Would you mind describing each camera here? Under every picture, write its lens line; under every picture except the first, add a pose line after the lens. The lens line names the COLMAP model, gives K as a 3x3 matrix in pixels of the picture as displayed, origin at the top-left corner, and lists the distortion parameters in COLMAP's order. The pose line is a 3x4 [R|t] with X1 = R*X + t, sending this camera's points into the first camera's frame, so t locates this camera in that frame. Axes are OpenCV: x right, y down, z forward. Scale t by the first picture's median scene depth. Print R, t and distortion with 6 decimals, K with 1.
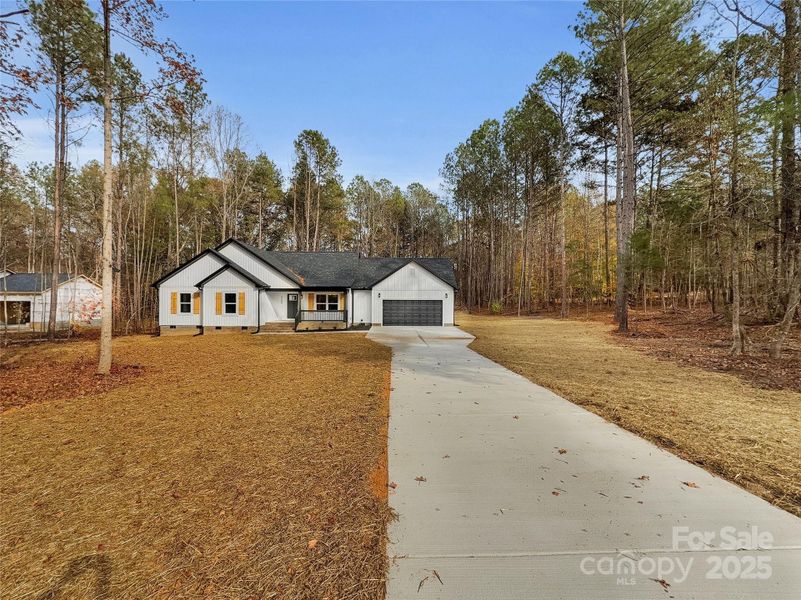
lens RADIAL K [[339.7, 0, 400.5], [0, 339.7, 300.0], [0, 0, 1]] dist [0.001238, 0.000196]
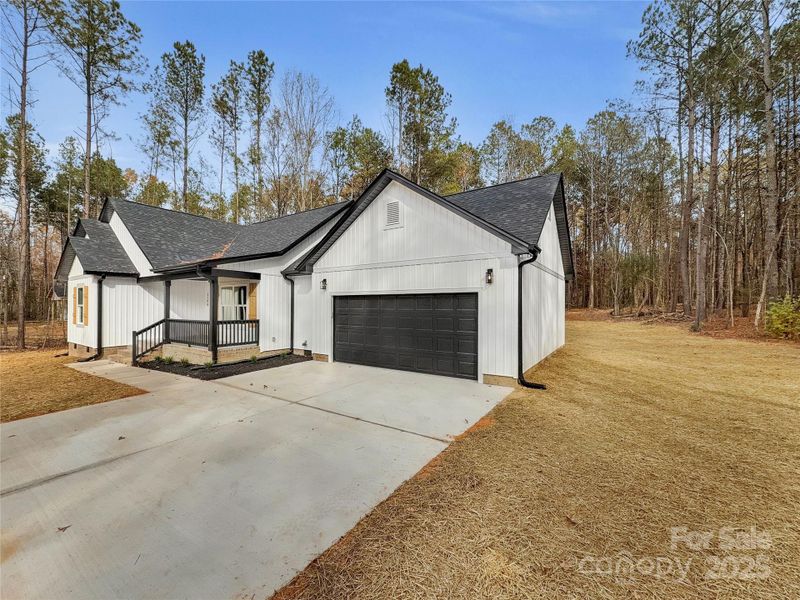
lens RADIAL K [[339.2, 0, 400.0], [0, 339.2, 300.0], [0, 0, 1]] dist [0.001238, 0.000196]
pose [[0.818975, -0.010554, -0.573733, 0.236265], [0.003756, 0.999908, -0.013033, 0.010338], [0.573817, 0.008519, 0.818939, 0.722552]]
